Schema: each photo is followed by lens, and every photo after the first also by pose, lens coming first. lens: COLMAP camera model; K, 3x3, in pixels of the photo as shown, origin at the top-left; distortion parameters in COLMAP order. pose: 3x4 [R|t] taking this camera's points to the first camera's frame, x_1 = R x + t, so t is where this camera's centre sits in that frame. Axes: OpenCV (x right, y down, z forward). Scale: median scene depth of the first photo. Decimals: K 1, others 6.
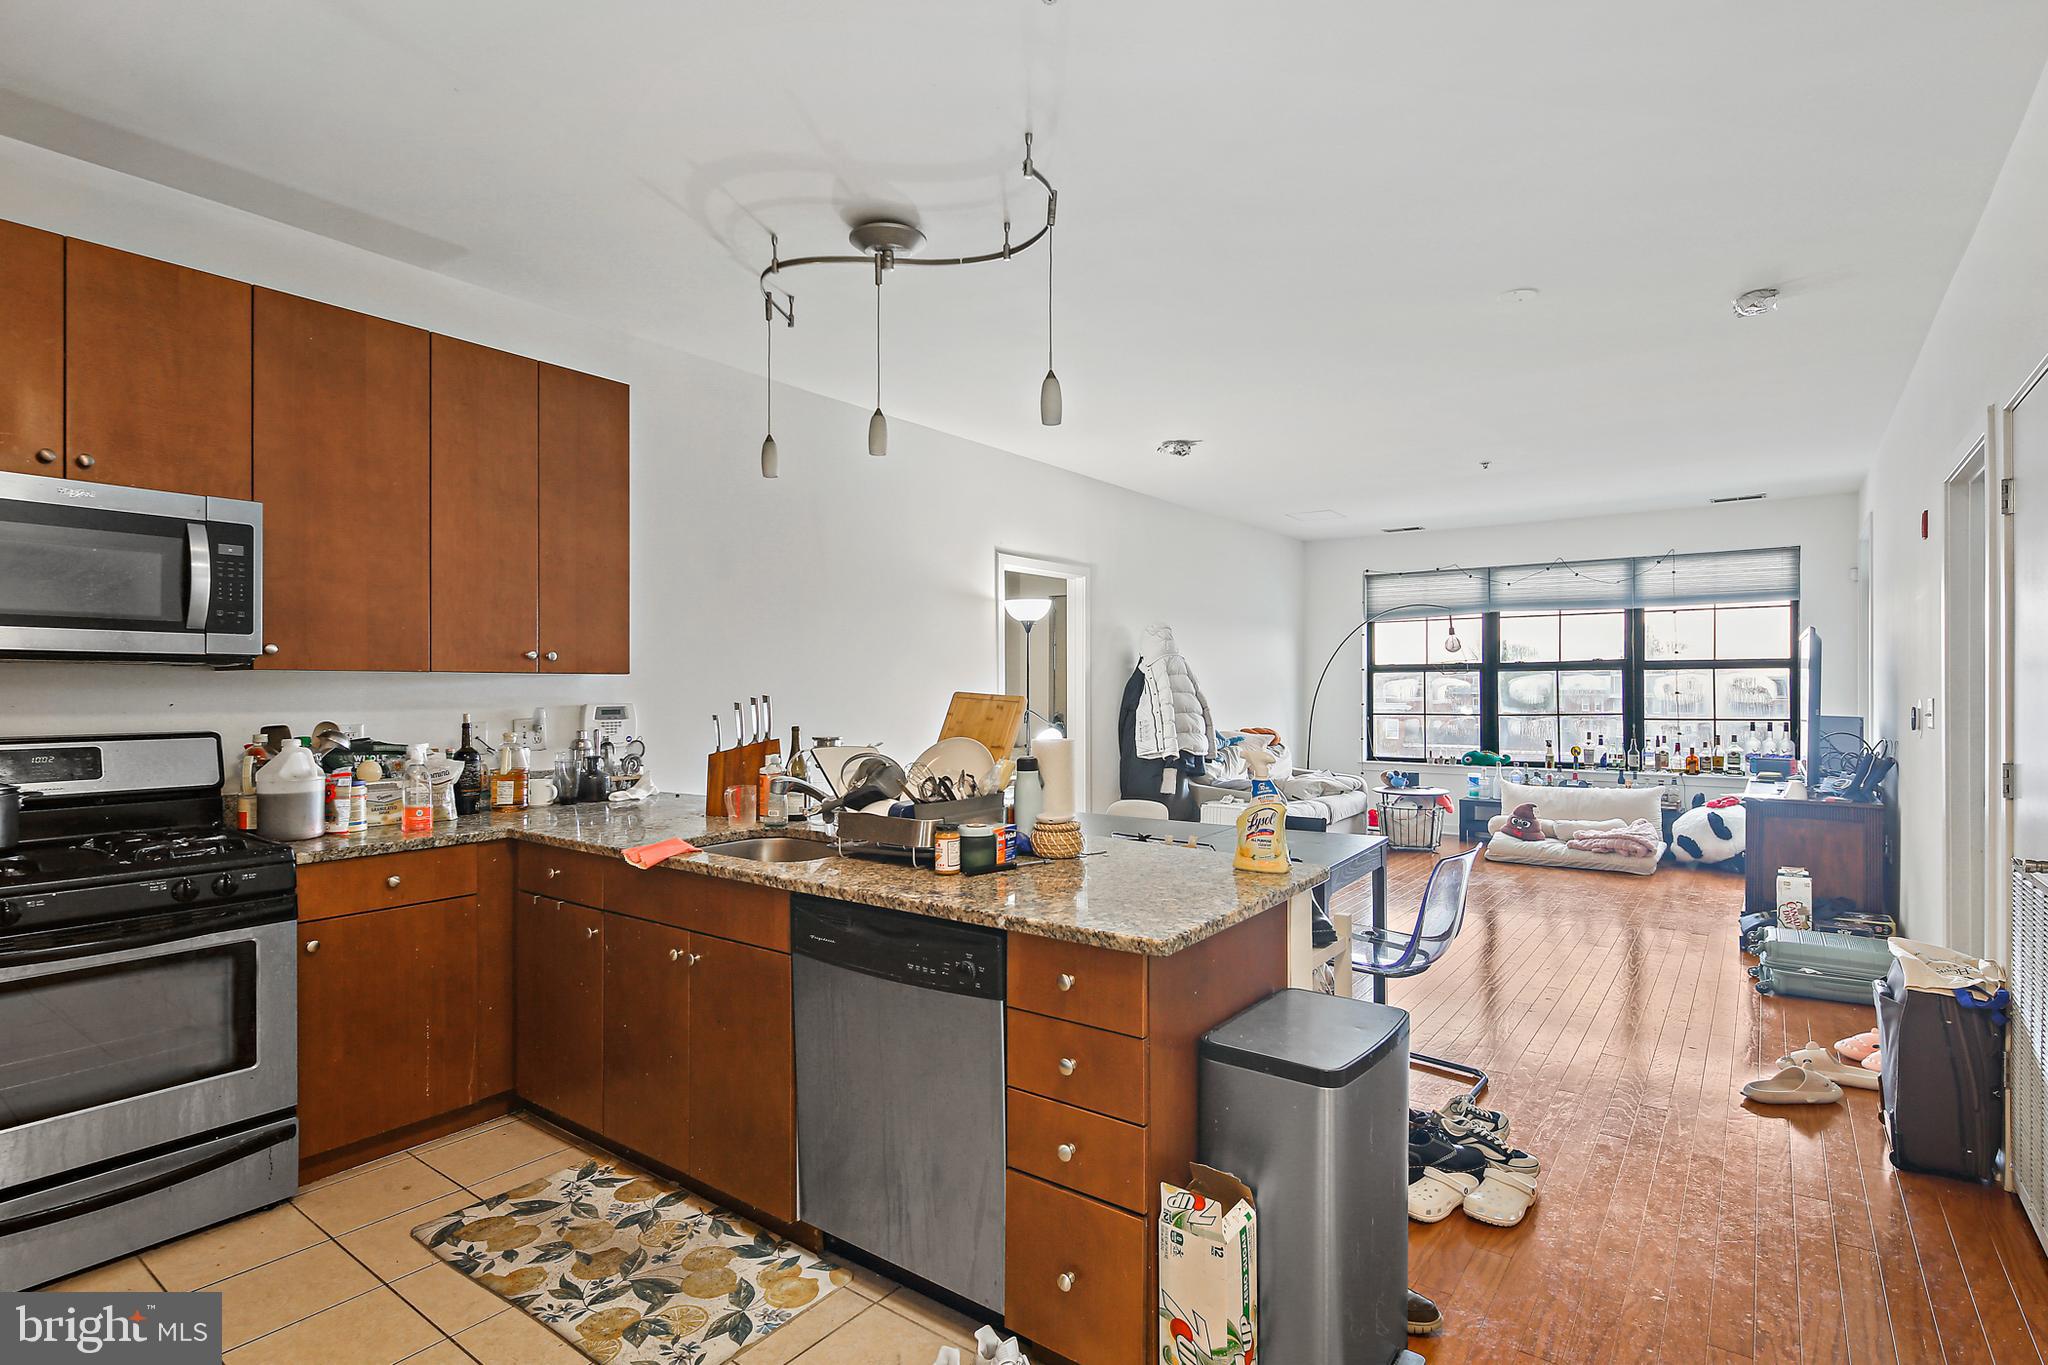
lens RADIAL K [[1008.6, 0, 1018.1], [0, 1008.6, 689.6], [0, 0, 1]] dist [0.001384, -0.000770]
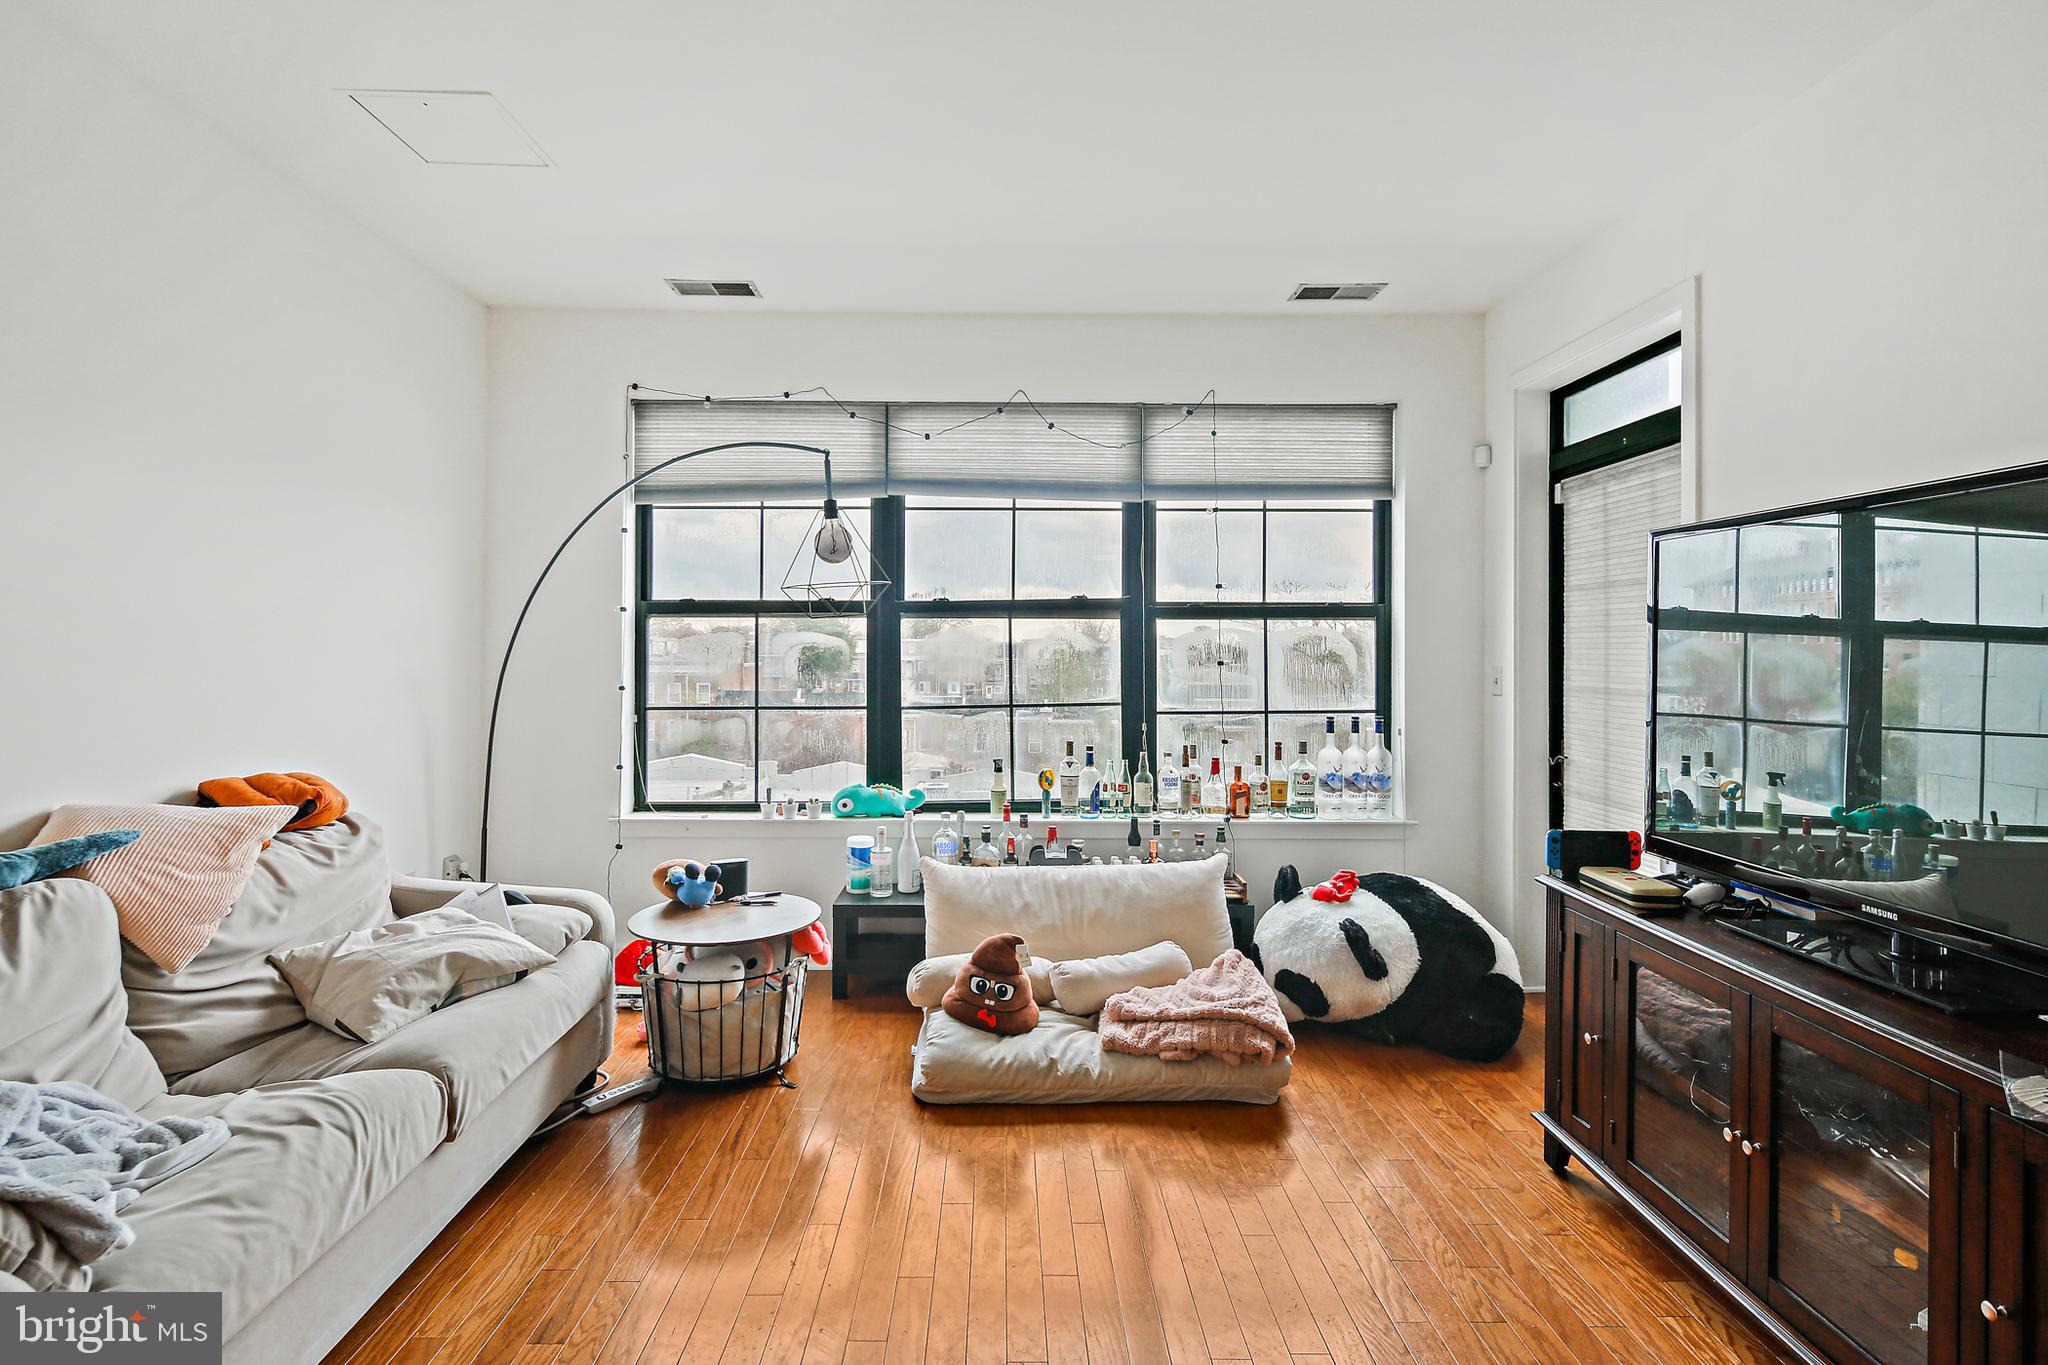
lens RADIAL K [[1008.4, 0, 1008.4], [0, 1008.4, 642.2], [0, 0, 1]] dist [0.003611, -0.000896]
pose [[0.798123, 0.009579, 0.602418, 0.251171], [-0.004724, 0.999942, -0.009641, -0.002244], [-0.602475, 0.004849, 0.798123, 0.651968]]
